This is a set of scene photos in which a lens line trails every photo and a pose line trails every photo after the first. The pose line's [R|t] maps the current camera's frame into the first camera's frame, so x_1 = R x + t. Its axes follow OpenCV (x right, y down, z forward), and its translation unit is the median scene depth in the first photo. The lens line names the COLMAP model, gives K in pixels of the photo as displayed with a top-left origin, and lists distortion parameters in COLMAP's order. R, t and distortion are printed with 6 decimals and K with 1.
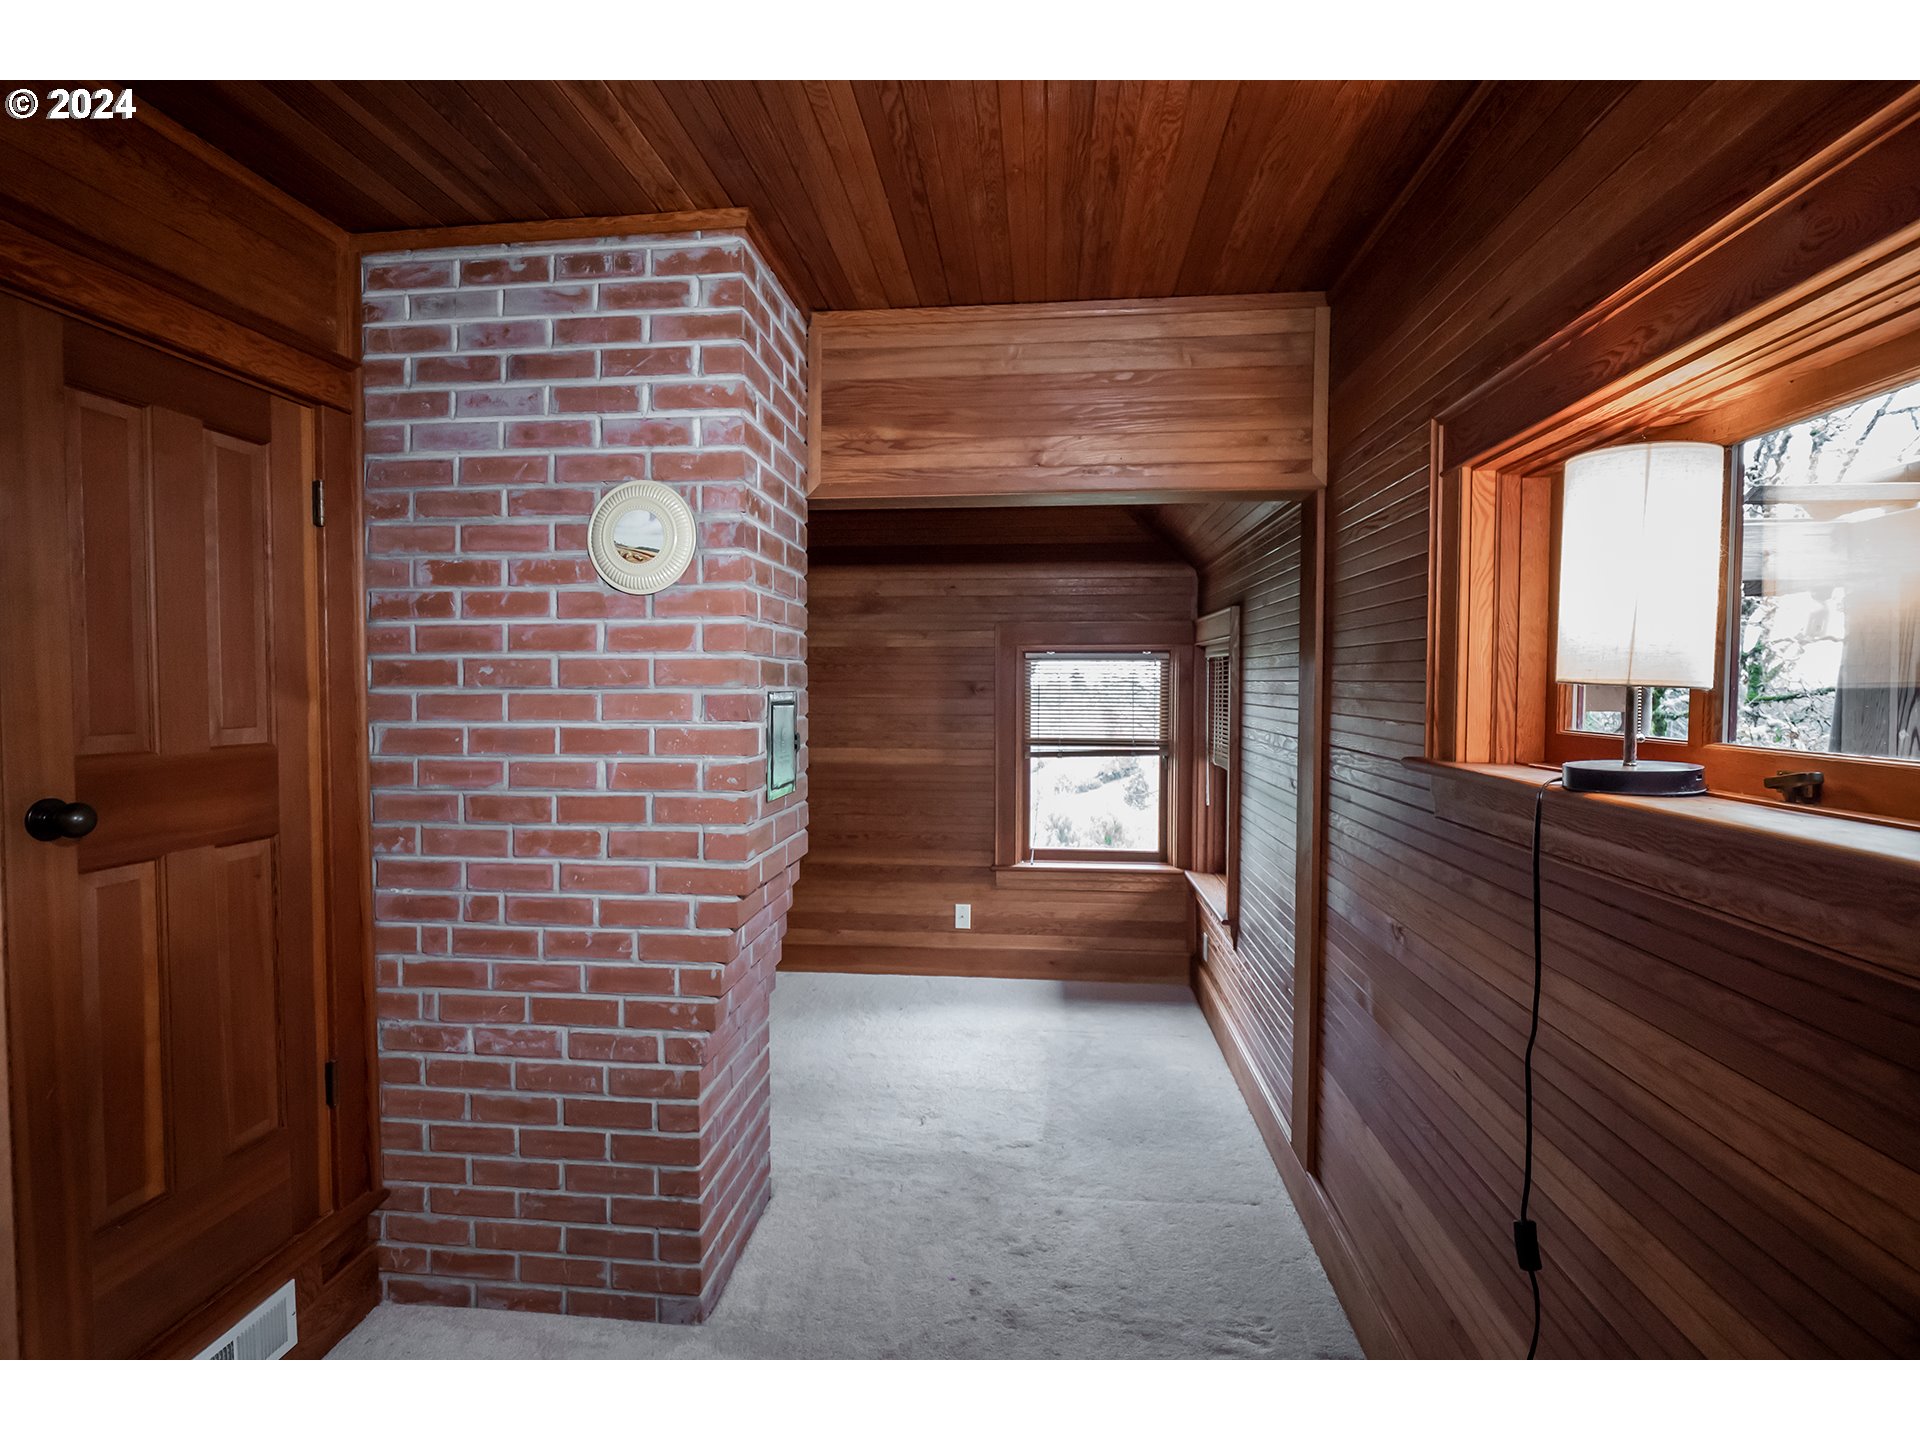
lens RADIAL K [[934.5, 0, 958.0], [0, 934.5, 716.7], [0, 0, 1]] dist [-0.006563, -0.005272]
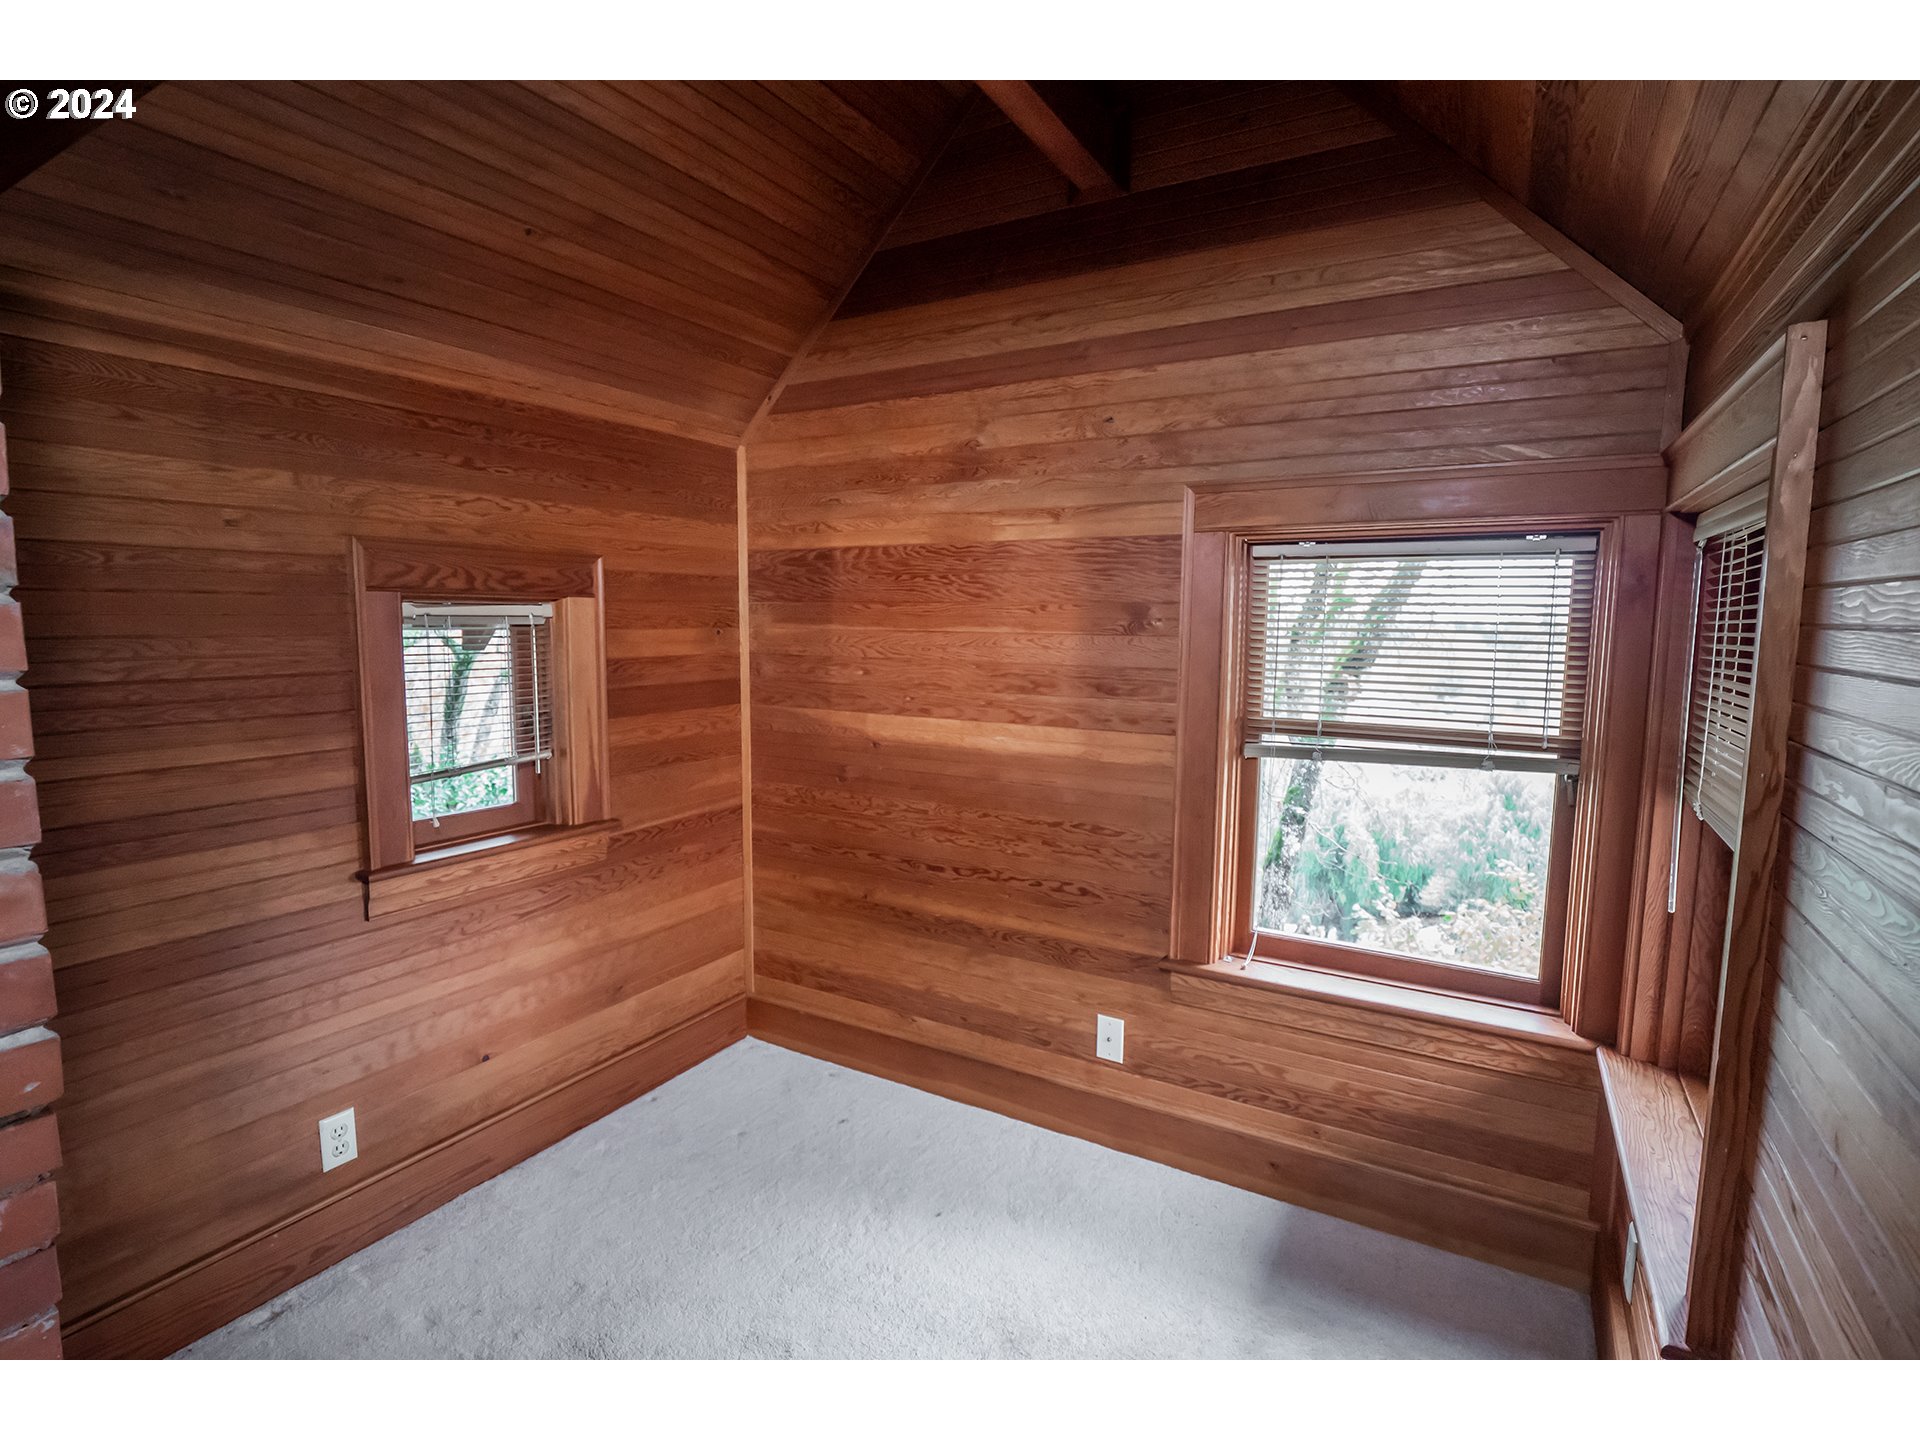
lens RADIAL K [[934.5, 0, 955.6], [0, 934.5, 721.3], [0, 0, 1]] dist [-0.006563, -0.005272]
pose [[0.905300, 0.052151, -0.421560, 0.143737], [-0.021210, 0.996747, 0.077759, -0.010841], [0.424244, -0.061454, 0.903460, 0.483693]]
